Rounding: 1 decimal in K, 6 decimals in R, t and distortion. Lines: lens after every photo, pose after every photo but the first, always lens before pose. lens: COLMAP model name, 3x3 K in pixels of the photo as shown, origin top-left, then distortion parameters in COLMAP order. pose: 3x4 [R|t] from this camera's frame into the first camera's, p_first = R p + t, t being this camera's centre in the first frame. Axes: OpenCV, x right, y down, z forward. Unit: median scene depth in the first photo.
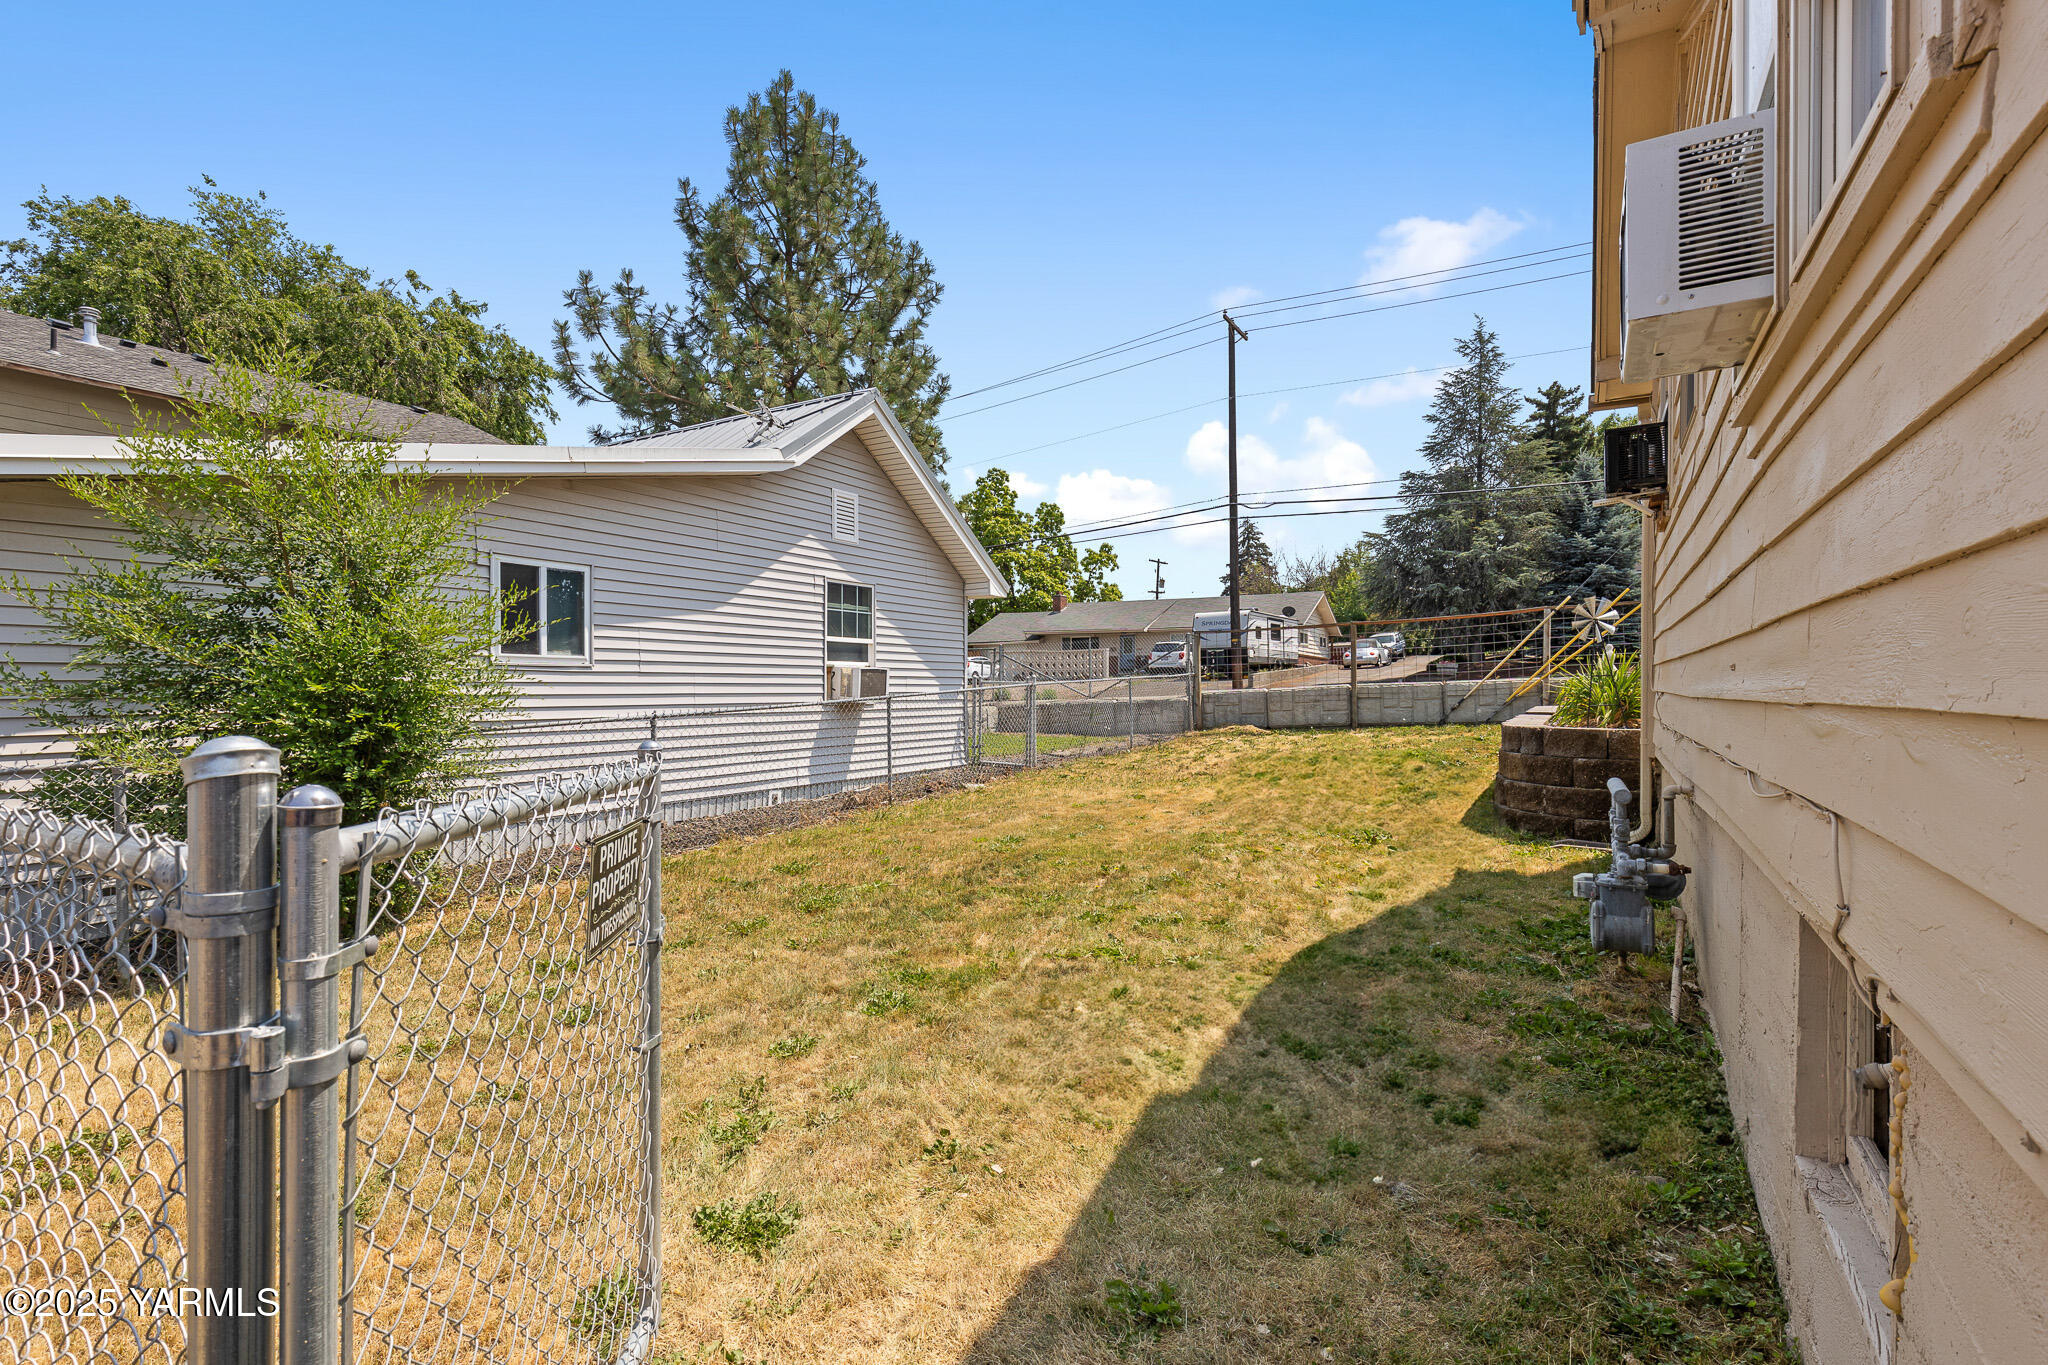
lens RADIAL K [[947.1, 0, 1018.7], [0, 947.1, 683.8], [0, 0, 1]] dist [0.010968, -0.000728]
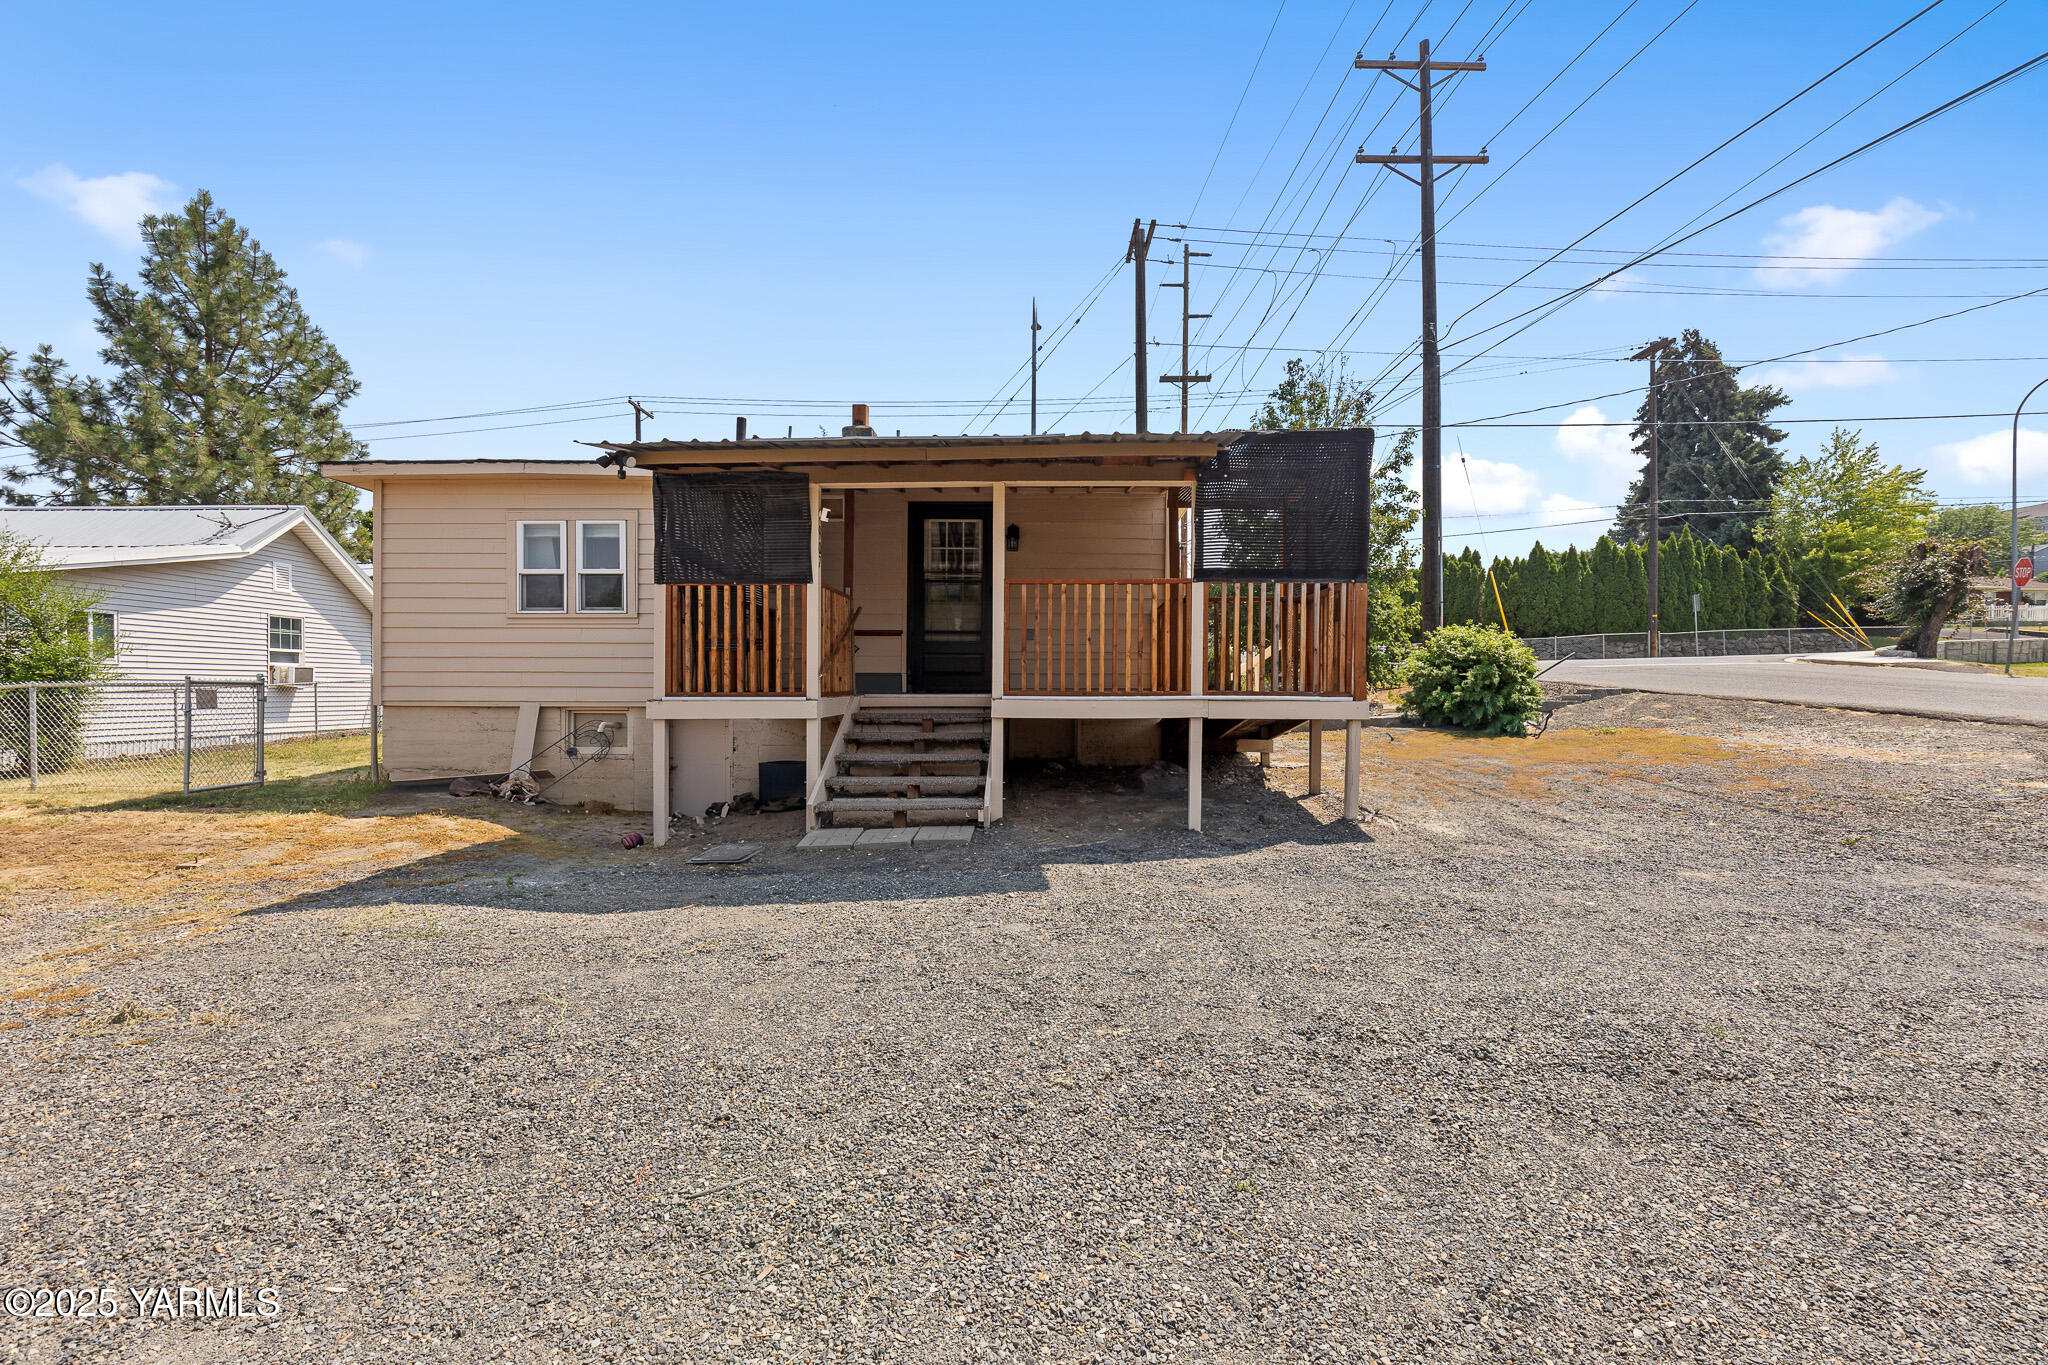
lens RADIAL K [[947.1, 0, 1033.7], [0, 947.1, 691.3], [0, 0, 1]] dist [0.010968, -0.000728]
pose [[0.865947, 0.002095, 0.500131, 0.081295], [-0.003532, 0.999992, 0.001925, 0.012191], [-0.500122, -0.003434, 0.865948, -0.727959]]
